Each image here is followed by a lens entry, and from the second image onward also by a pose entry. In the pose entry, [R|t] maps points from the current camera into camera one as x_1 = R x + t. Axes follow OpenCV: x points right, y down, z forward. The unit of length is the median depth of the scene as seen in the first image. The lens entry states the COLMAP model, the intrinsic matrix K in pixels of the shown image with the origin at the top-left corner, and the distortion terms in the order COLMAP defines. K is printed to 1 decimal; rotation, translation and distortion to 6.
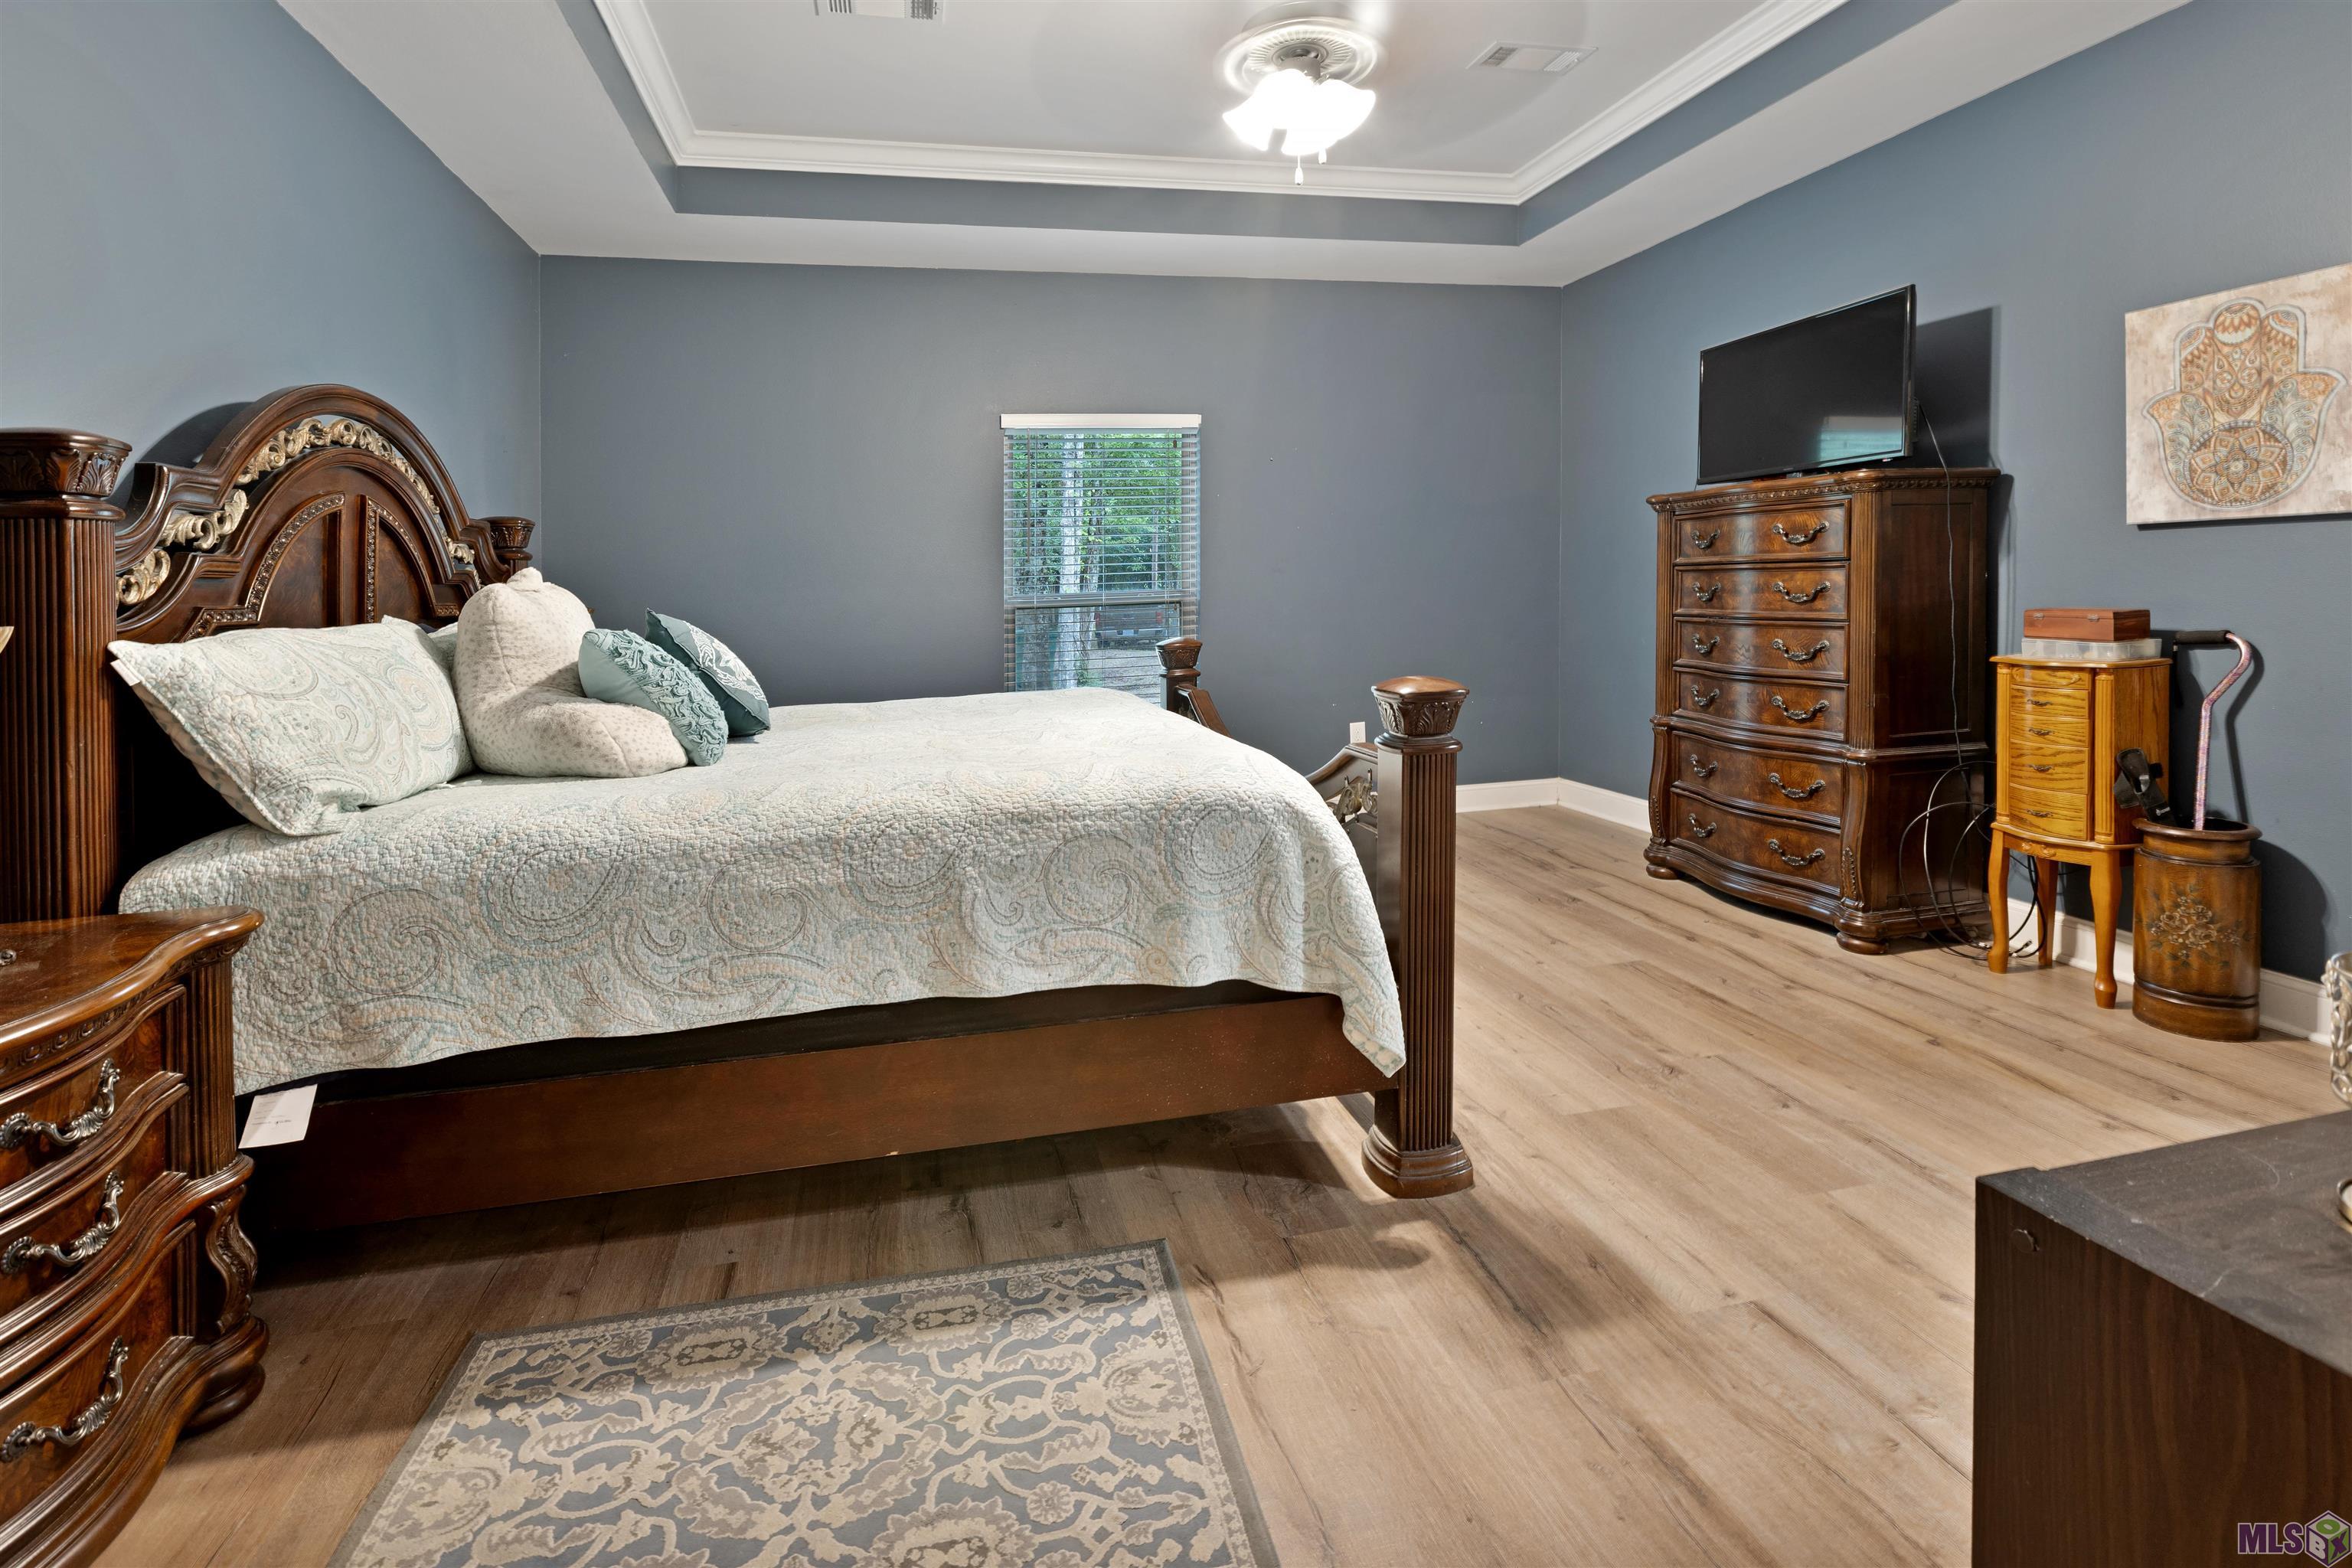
lens RADIAL K [[1101.2, 0, 1168.1], [0, 1101.2, 785.5], [0, 0, 1]] dist [-0.002992, -0.000152]
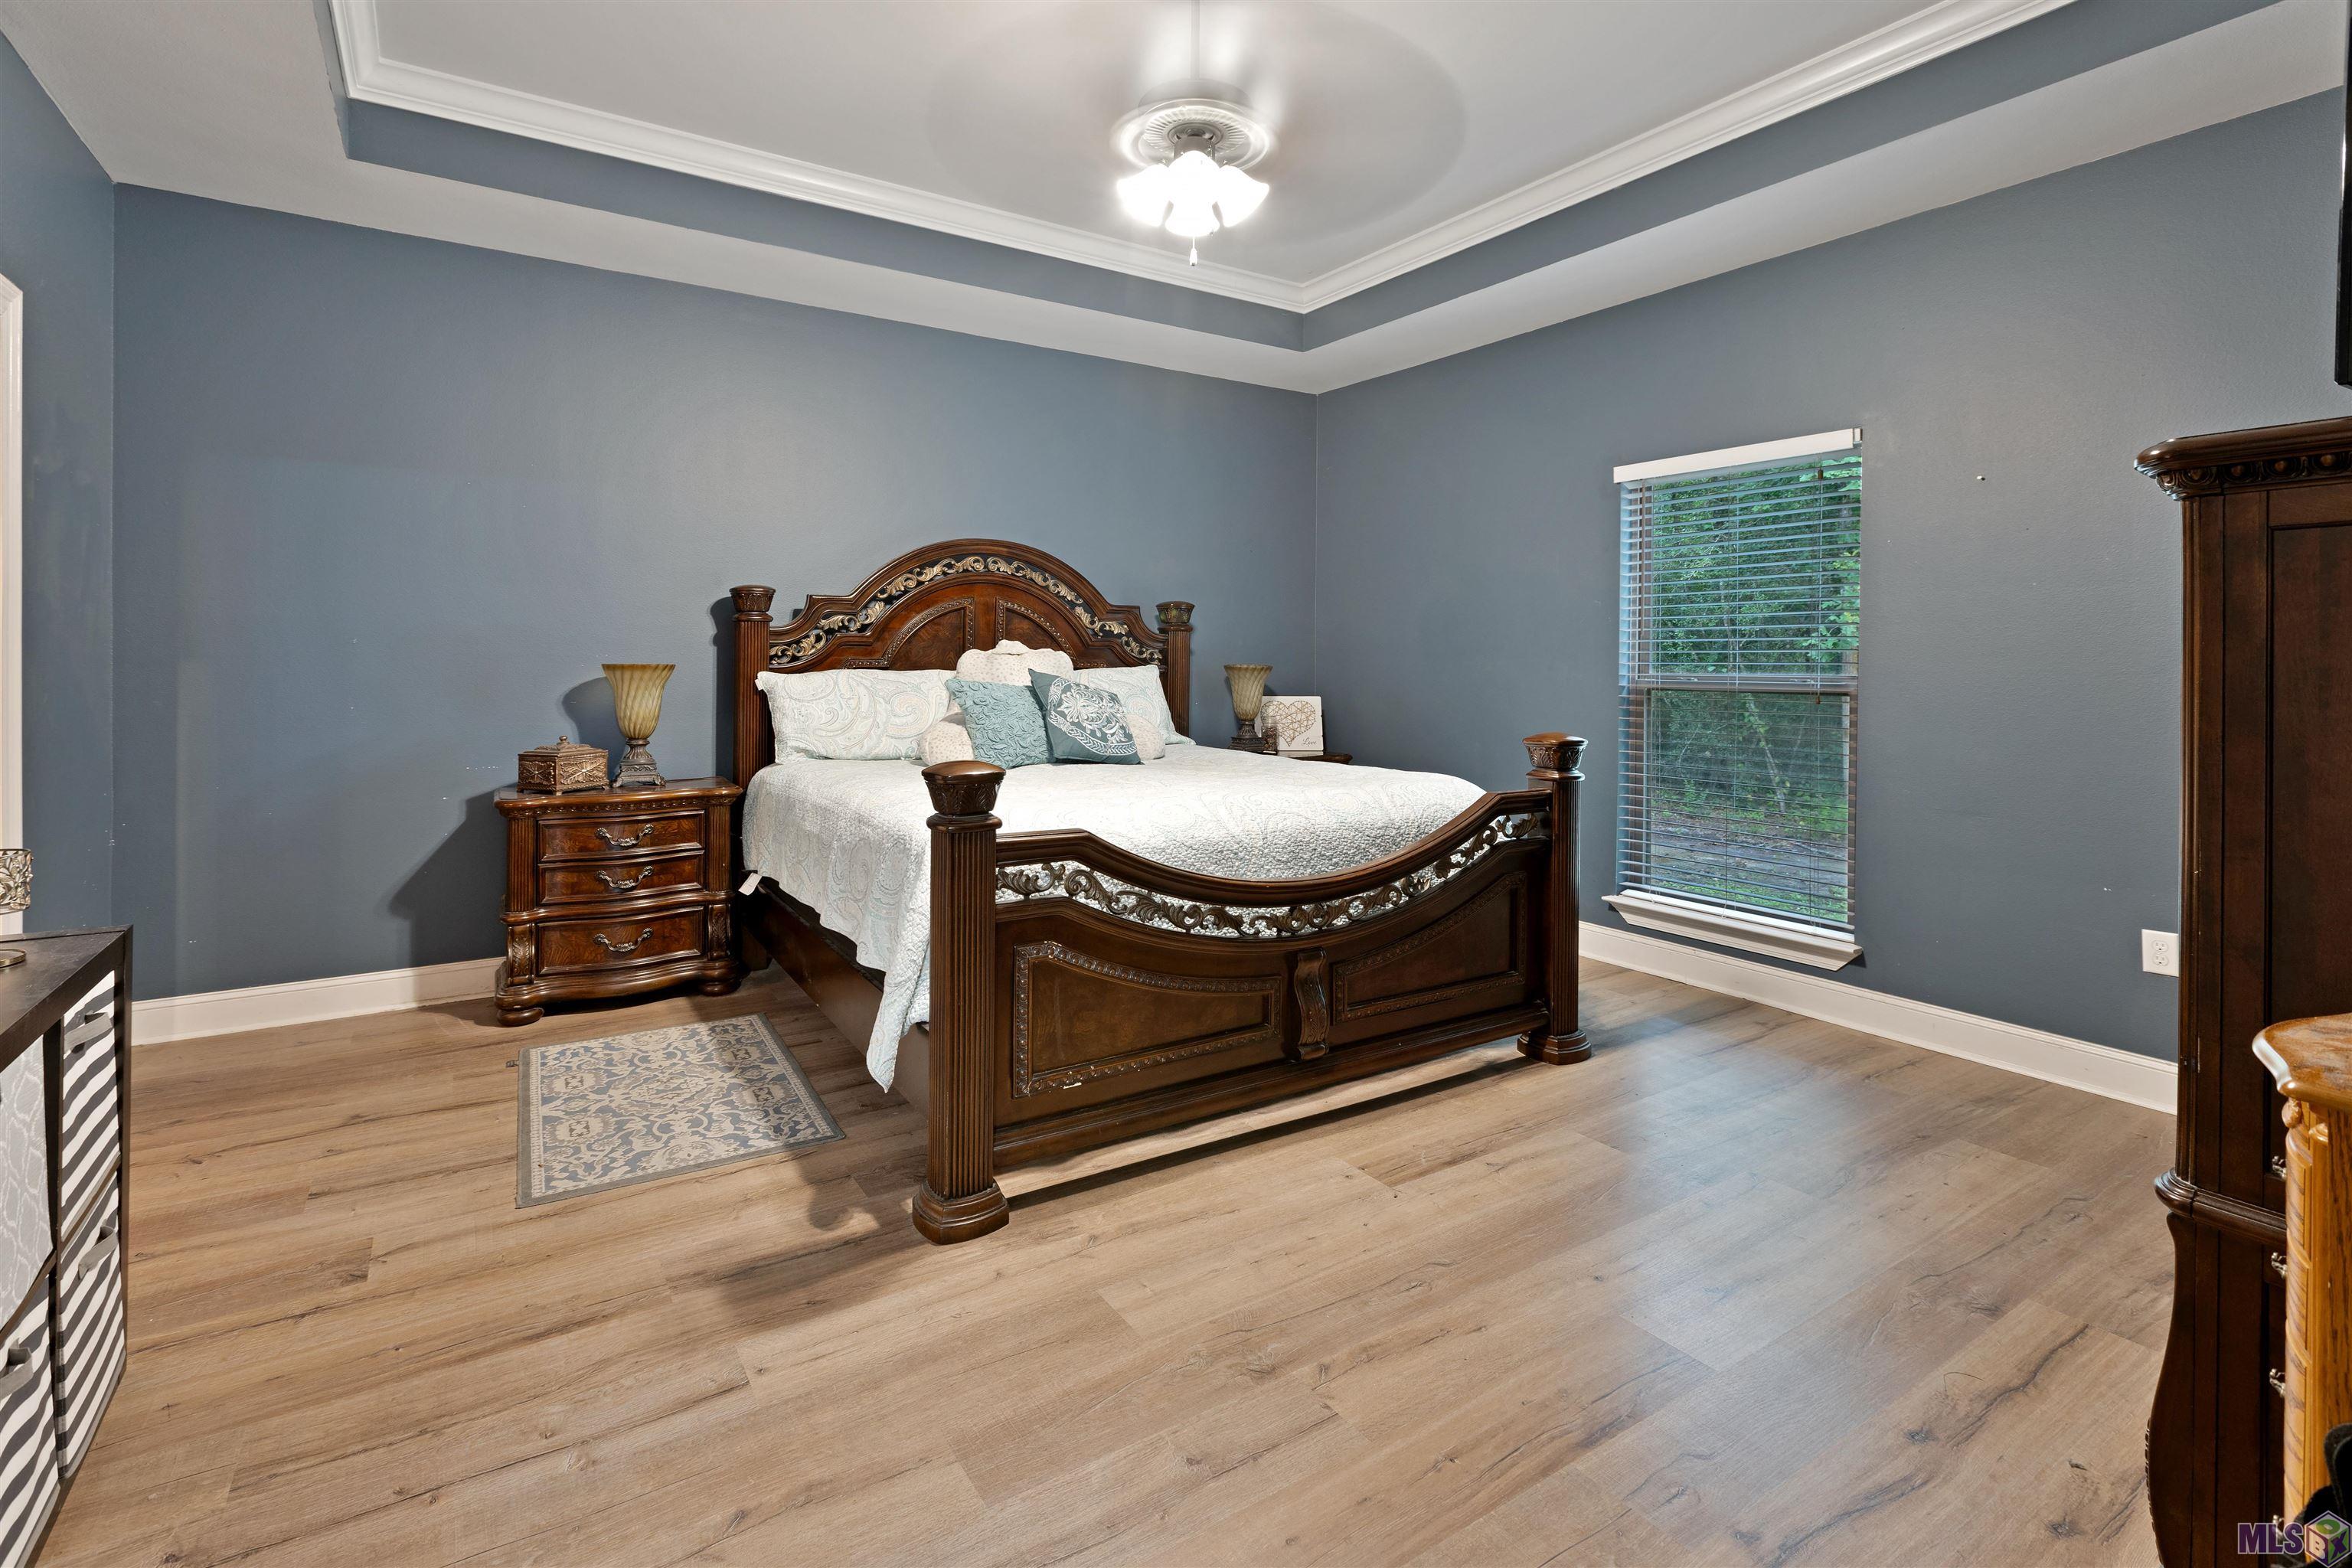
lens RADIAL K [[1101.2, 0, 1173.3], [0, 1101.2, 782.3], [0, 0, 1]] dist [-0.002992, -0.000152]
pose [[0.339296, 0.139219, -0.930321, 1.623457], [-0.198846, 0.977254, 0.073721, -0.260246], [0.919423, 0.159977, 0.359262, 0.934755]]
